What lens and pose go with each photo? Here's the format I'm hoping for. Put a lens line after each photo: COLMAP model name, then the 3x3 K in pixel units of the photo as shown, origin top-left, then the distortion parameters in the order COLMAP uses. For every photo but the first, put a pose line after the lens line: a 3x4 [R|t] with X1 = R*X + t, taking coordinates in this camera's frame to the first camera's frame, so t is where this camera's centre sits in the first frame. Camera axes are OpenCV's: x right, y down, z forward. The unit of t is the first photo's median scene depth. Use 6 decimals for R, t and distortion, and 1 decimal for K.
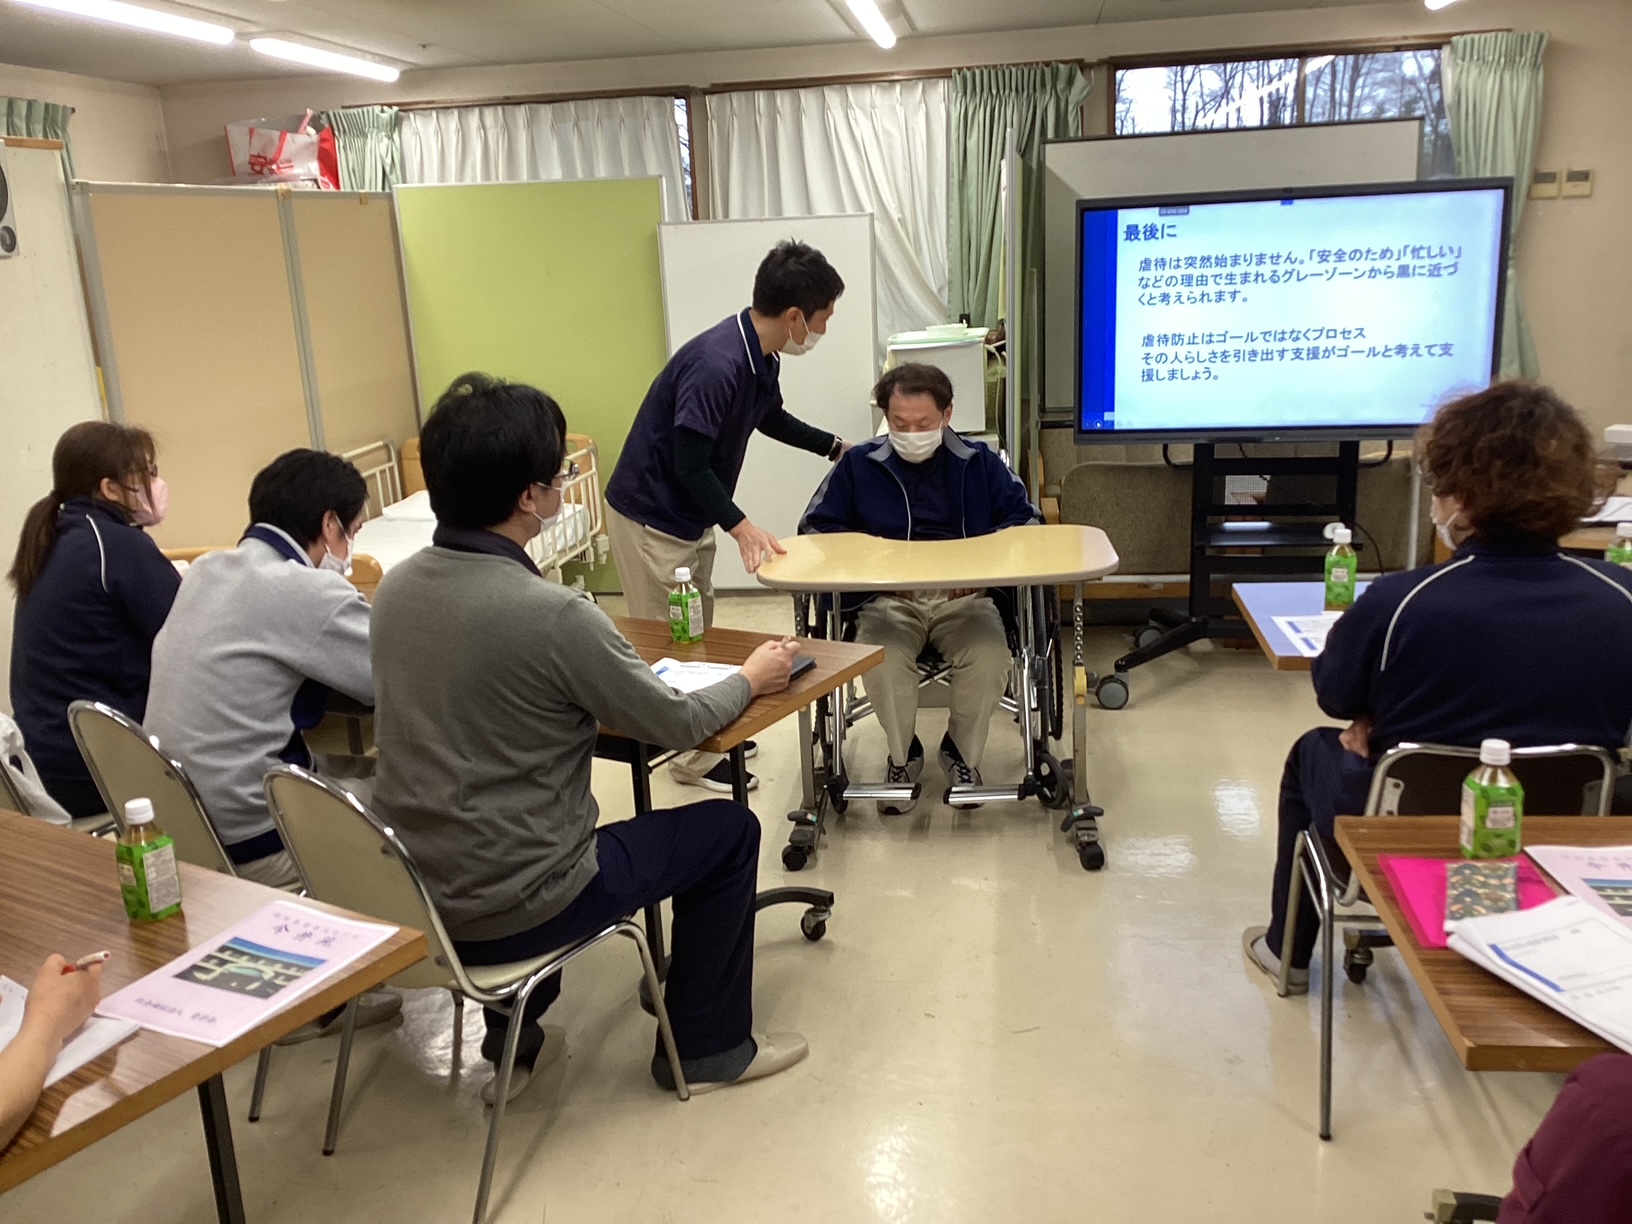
lens RADIAL K [[1478.2, 0, 818.7], [0, 1478.2, 614.8], [0, 0, 1]] dist [0.086840, -0.145868]
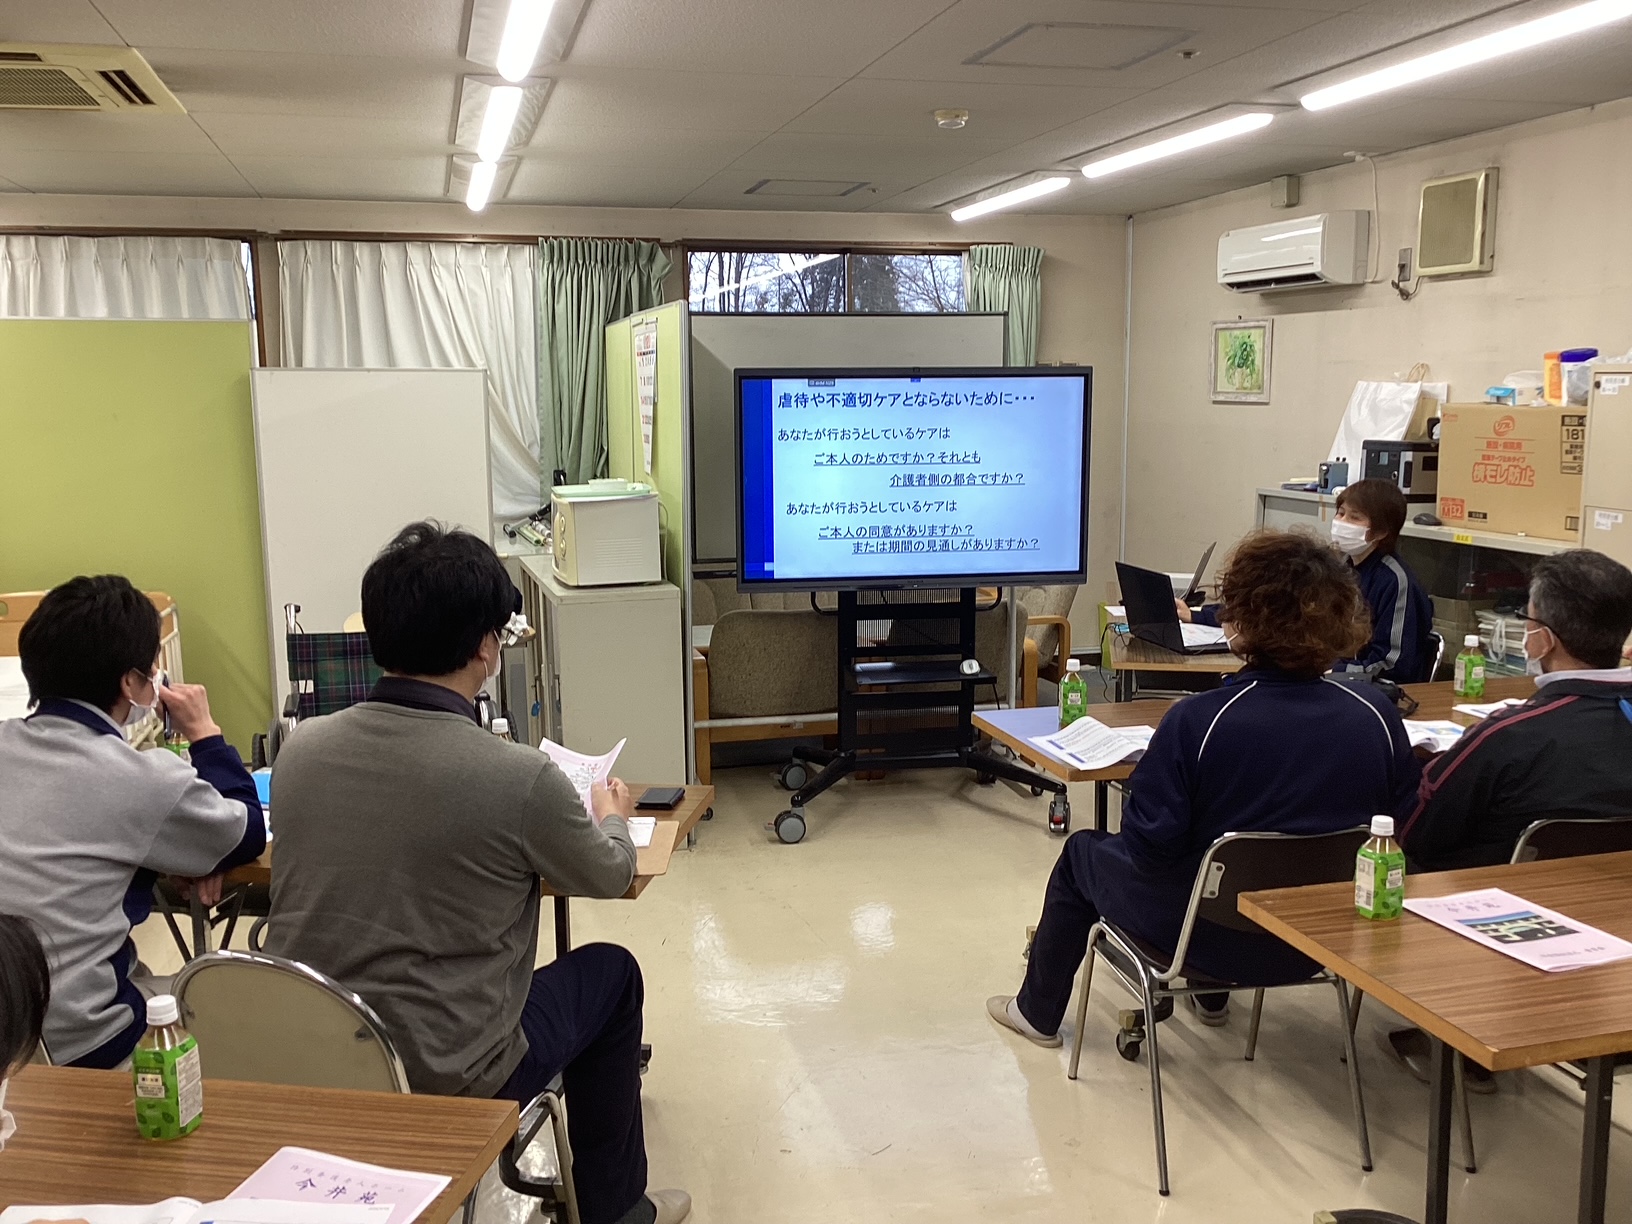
lens RADIAL K [[1478.2, 0, 829.3], [0, 1478.2, 618.0], [0, 0, 1]] dist [0.086840, -0.145868]
pose [[0.922620, -0.020571, 0.385160, -0.129392], [0.060430, 0.993954, -0.091669, 0.002284], [-0.380946, 0.107851, 0.918286, 0.007603]]
